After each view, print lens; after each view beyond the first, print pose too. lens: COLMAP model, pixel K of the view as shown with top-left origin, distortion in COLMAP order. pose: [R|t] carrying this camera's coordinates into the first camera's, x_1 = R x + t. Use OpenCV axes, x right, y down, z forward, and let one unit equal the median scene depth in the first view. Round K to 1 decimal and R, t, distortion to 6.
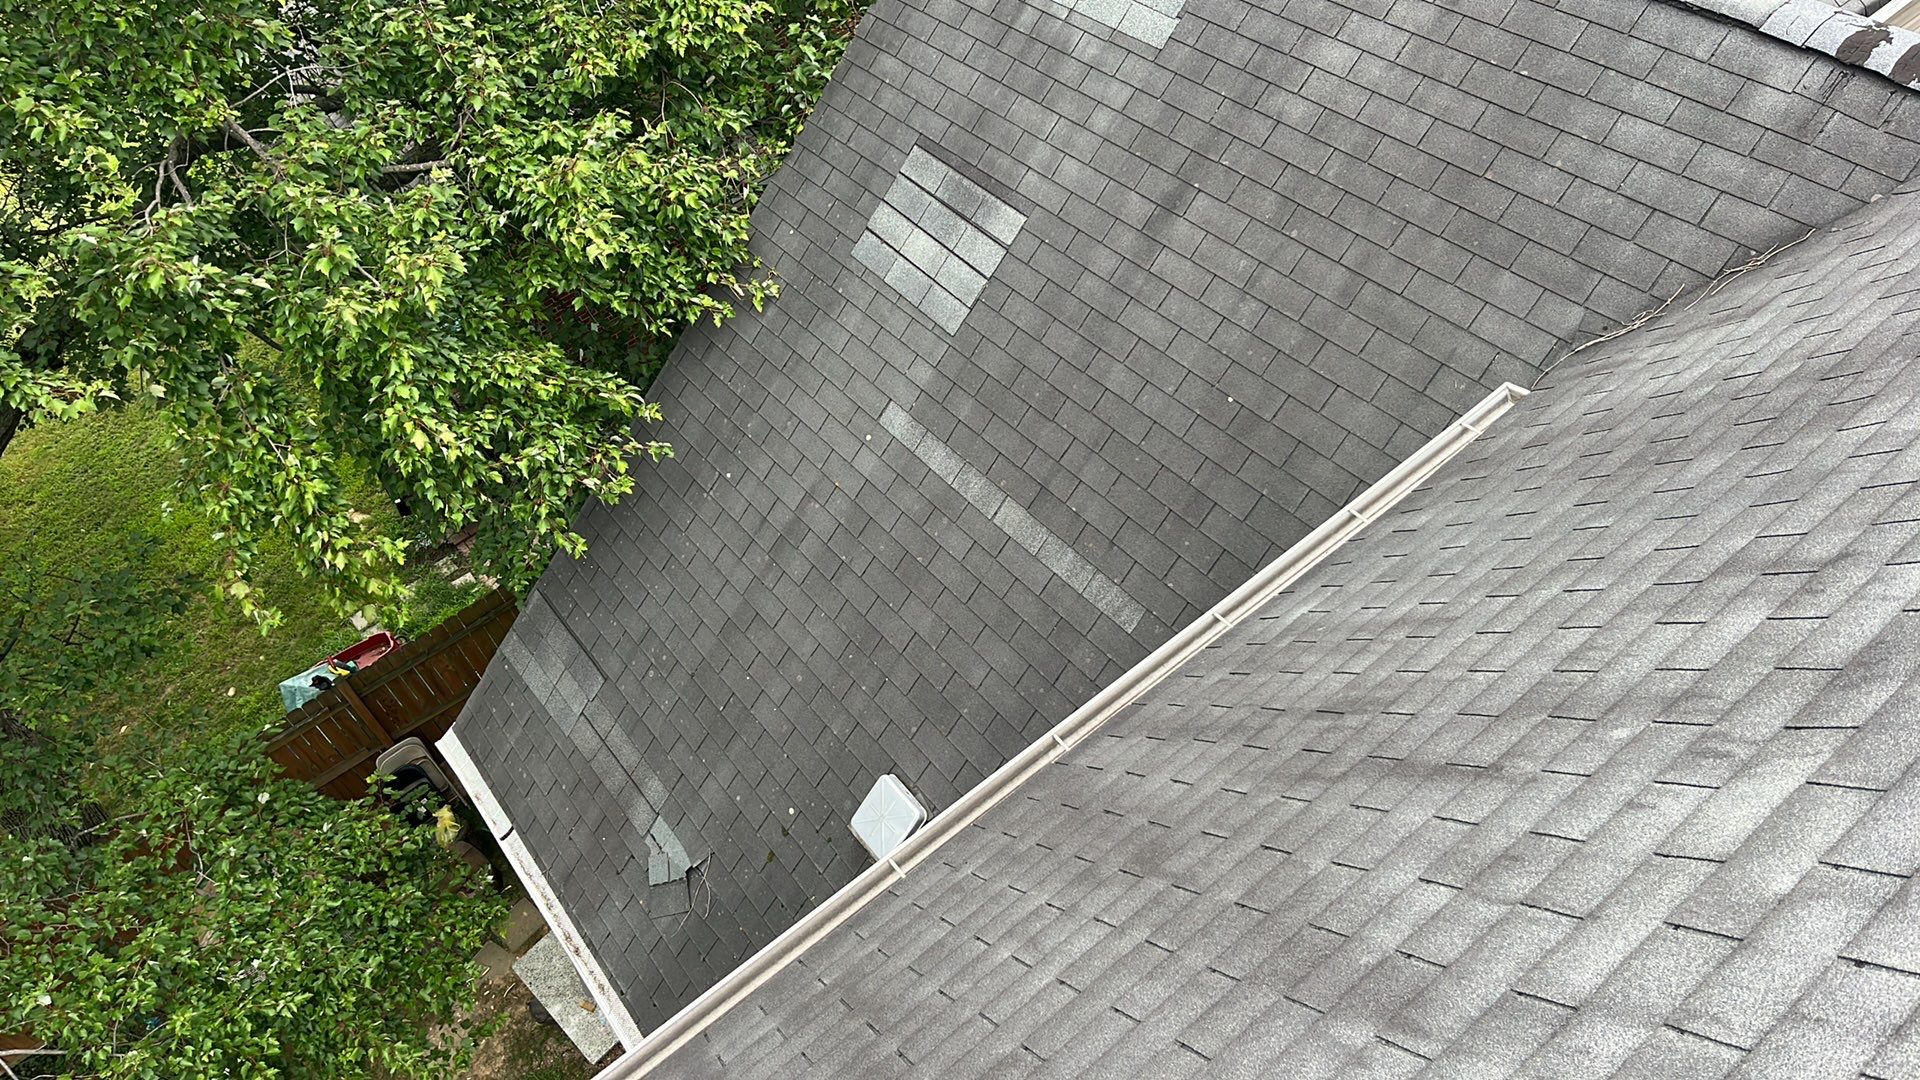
lens RADIAL K [[1389.7, 0, 973.1], [0, 1389.7, 542.1], [0, 0, 1]] dist [0.058152, -0.079527]
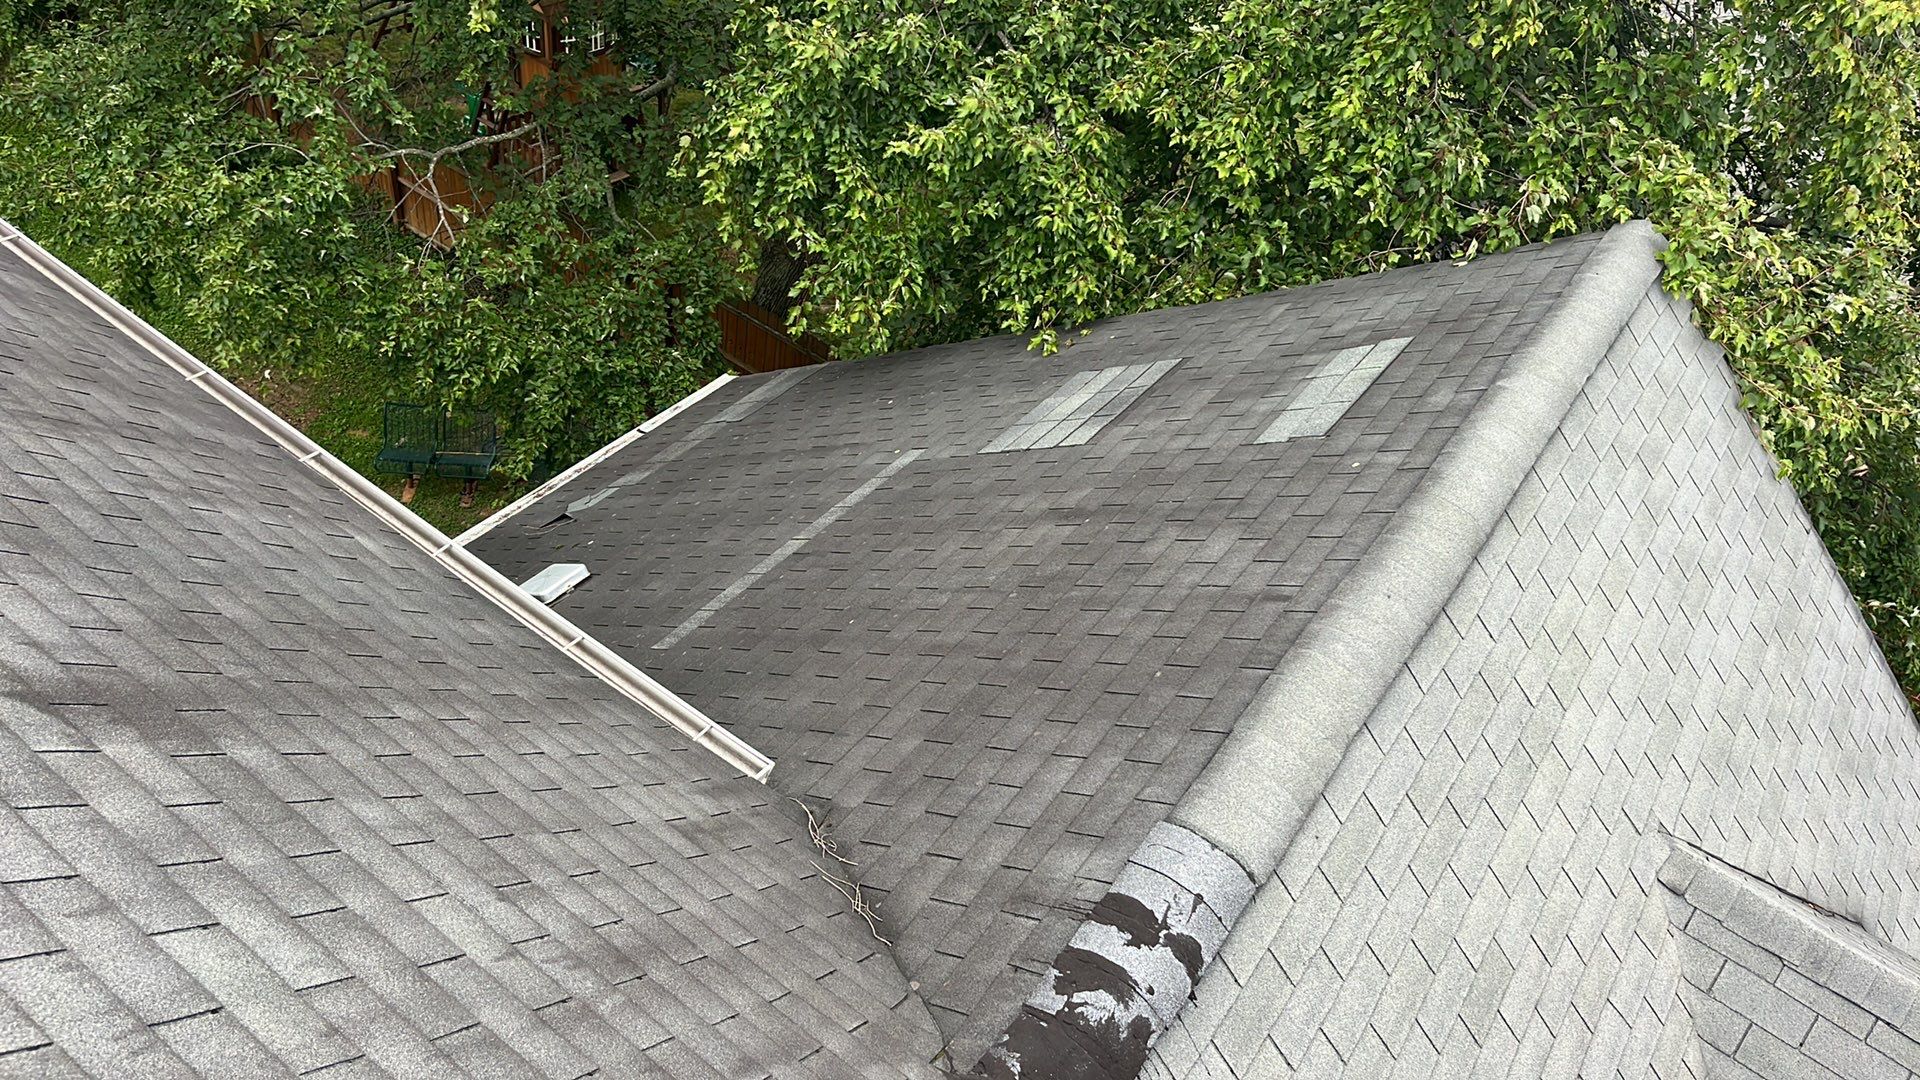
lens RADIAL K [[1389.7, 0, 972.5], [0, 1389.7, 554.8], [0, 0, 1]] dist [0.058152, -0.079527]
pose [[0.286203, 0.813114, -0.506886, 0.523638], [-0.845457, 0.463239, 0.265728, -0.356456], [0.450877, 0.352499, 0.820033, 0.181828]]
